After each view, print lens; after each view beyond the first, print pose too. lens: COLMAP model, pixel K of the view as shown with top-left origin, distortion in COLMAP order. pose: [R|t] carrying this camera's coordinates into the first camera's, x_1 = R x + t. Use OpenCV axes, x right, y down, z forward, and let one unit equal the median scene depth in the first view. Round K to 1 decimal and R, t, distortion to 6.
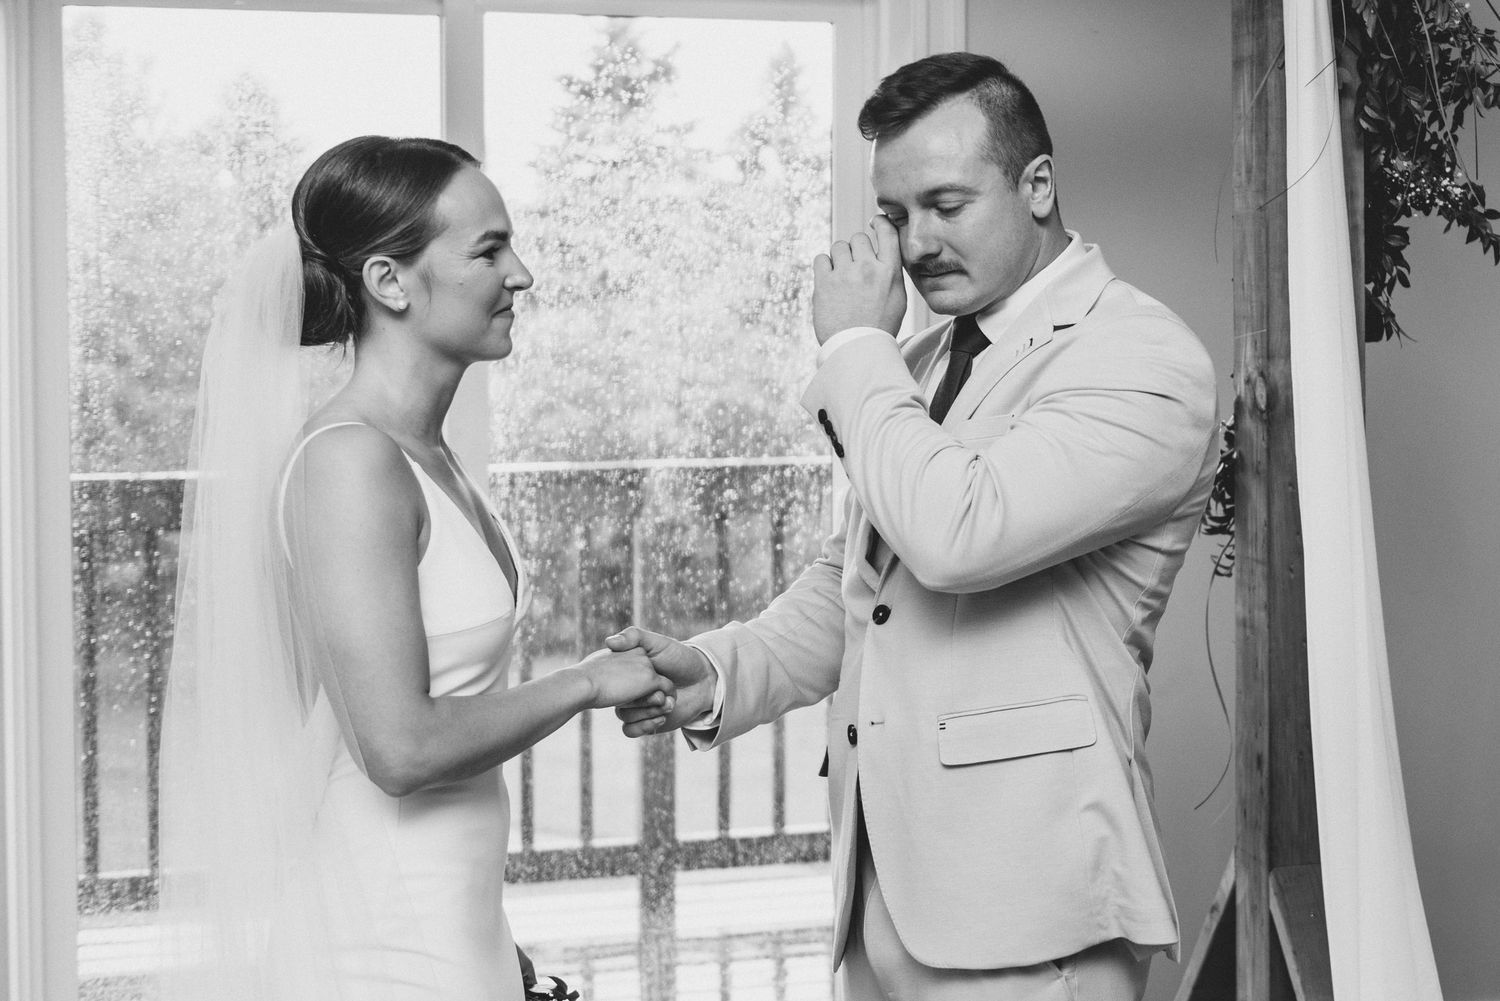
lens RADIAL K [[1803.5, 0, 724.4], [0, 1803.5, 387.8], [0, 0, 1]] dist [0.005025, 0.000000]
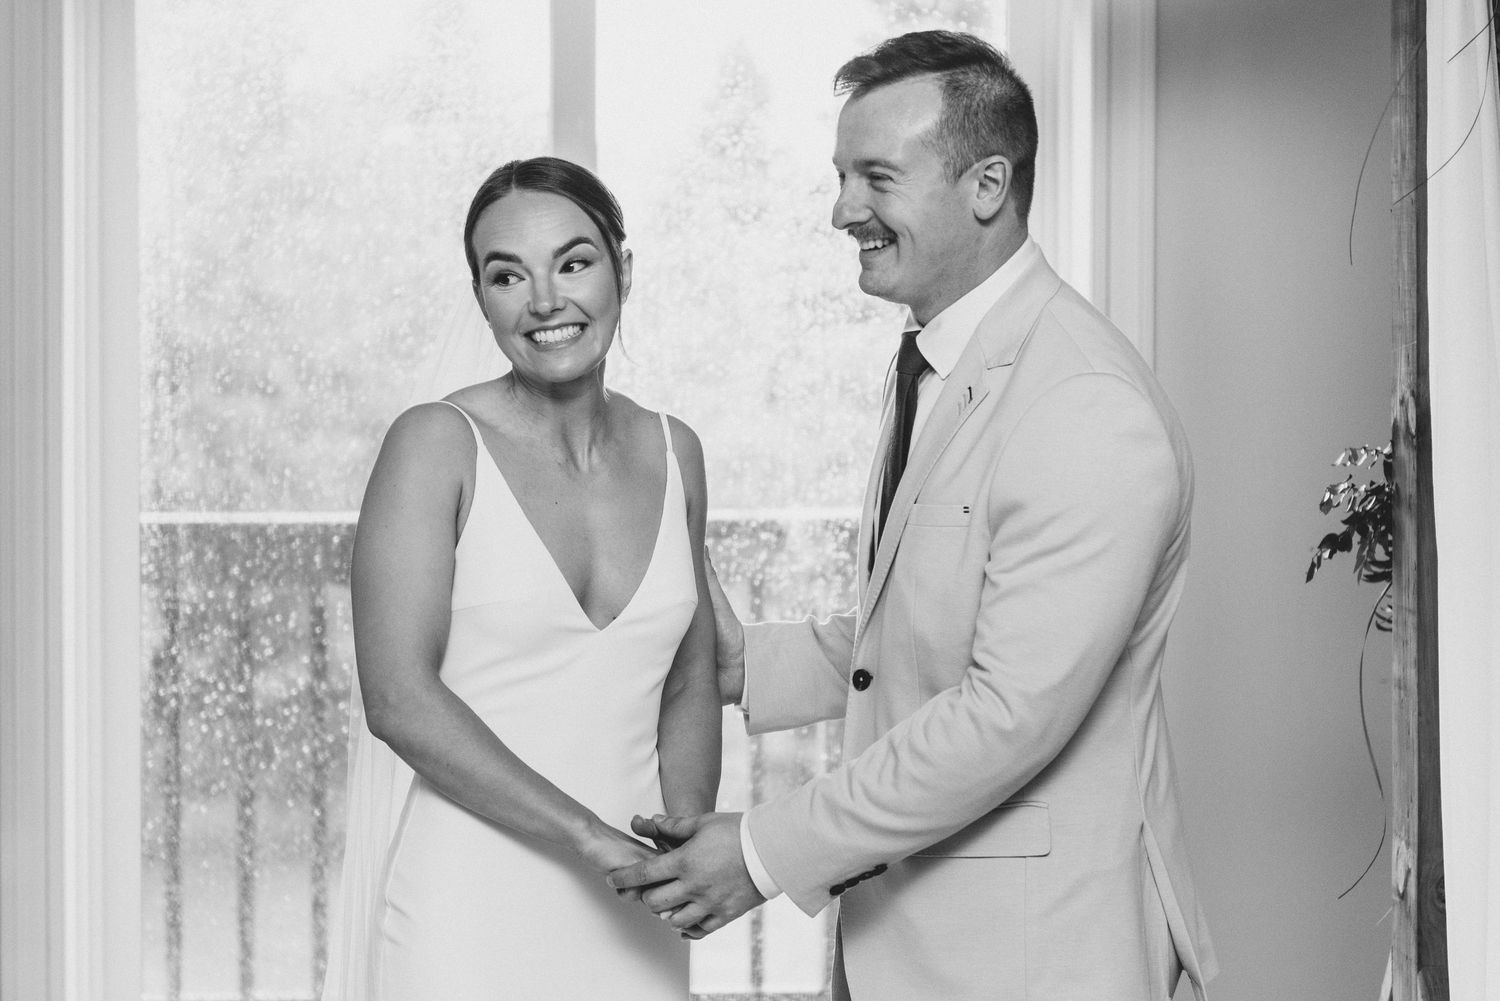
lens RADIAL K [[3604.9, 0, 749.6], [0, 3604.9, 498.6], [0, 0, 1]] dist [-0.003641, 0.000000]
pose [[0.973422, 0.014164, -0.228582, 0.331550], [-0.013802, 0.999900, 0.003182, 0.036124], [0.228604, 0.000057, 0.973520, -0.649136]]
